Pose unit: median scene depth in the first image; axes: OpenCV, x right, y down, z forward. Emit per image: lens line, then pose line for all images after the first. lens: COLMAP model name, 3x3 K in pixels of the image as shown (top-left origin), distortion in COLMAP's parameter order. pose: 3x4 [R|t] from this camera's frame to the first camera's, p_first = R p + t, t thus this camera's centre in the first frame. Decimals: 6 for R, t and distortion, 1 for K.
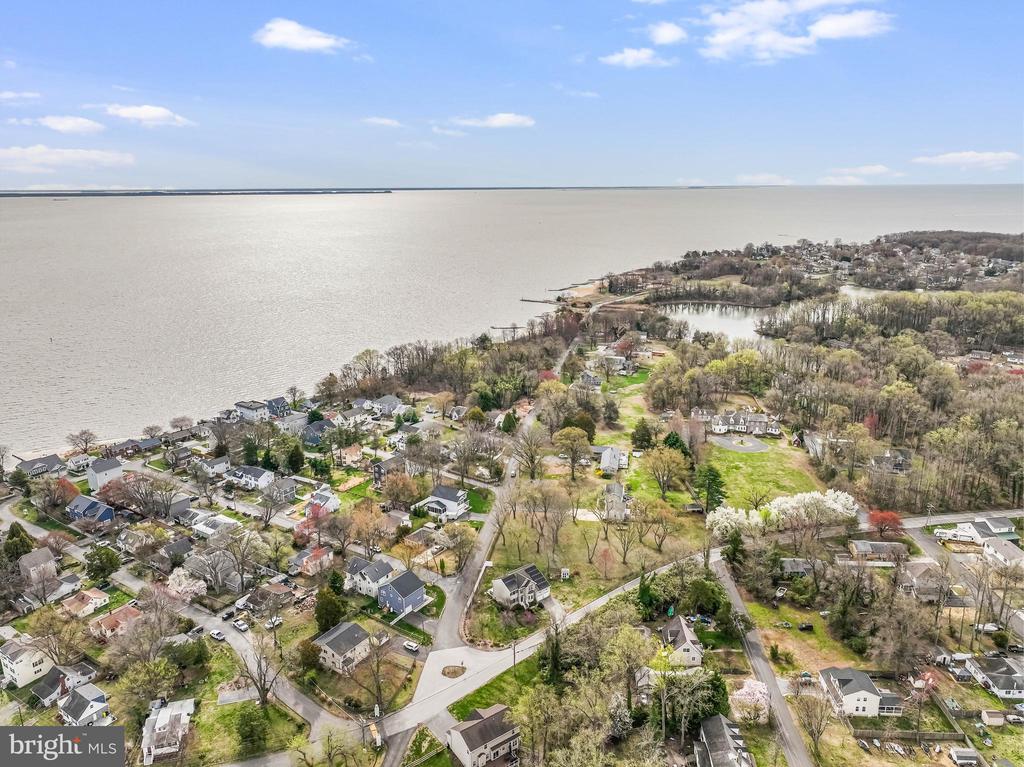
lens RADIAL K [[721.4, 0, 512.0], [0, 721.4, 383.5], [0, 0, 1]] dist [0.010738, 0.005742]
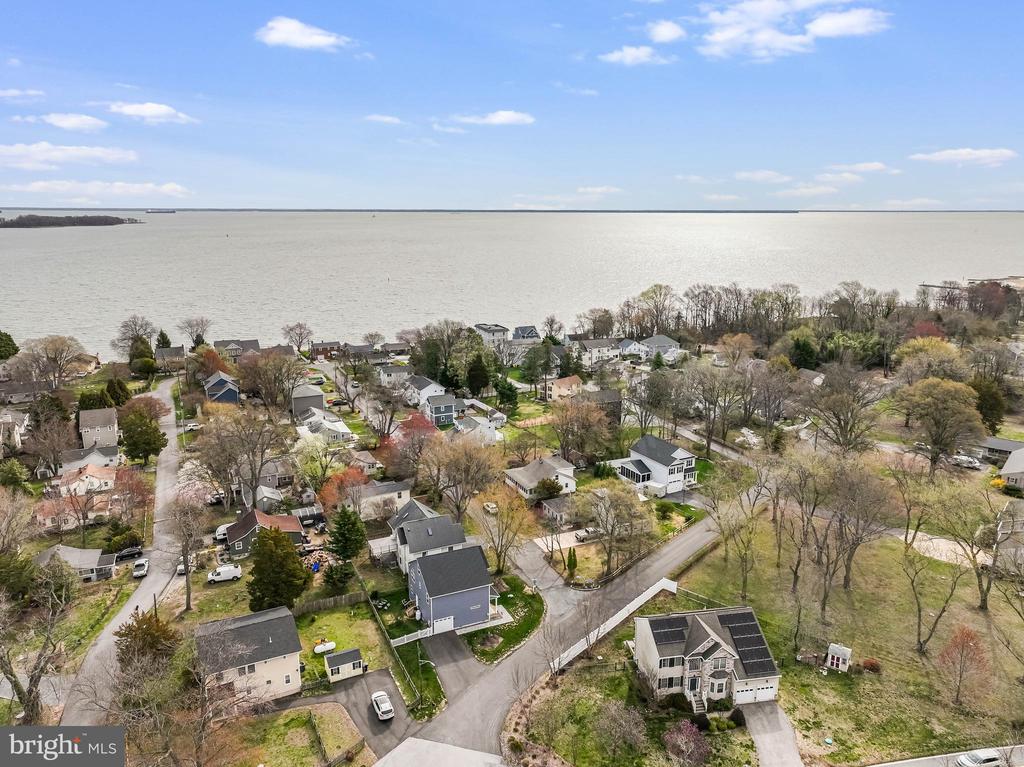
lens RADIAL K [[721.4, 0, 512.0], [0, 721.4, 383.5], [0, 0, 1]] dist [0.010738, 0.005742]
pose [[0.862751, 0.131829, -0.488140, 0.092197], [-0.145392, 0.989321, 0.010210, 0.133759], [0.484274, 0.062163, 0.872705, 0.547565]]
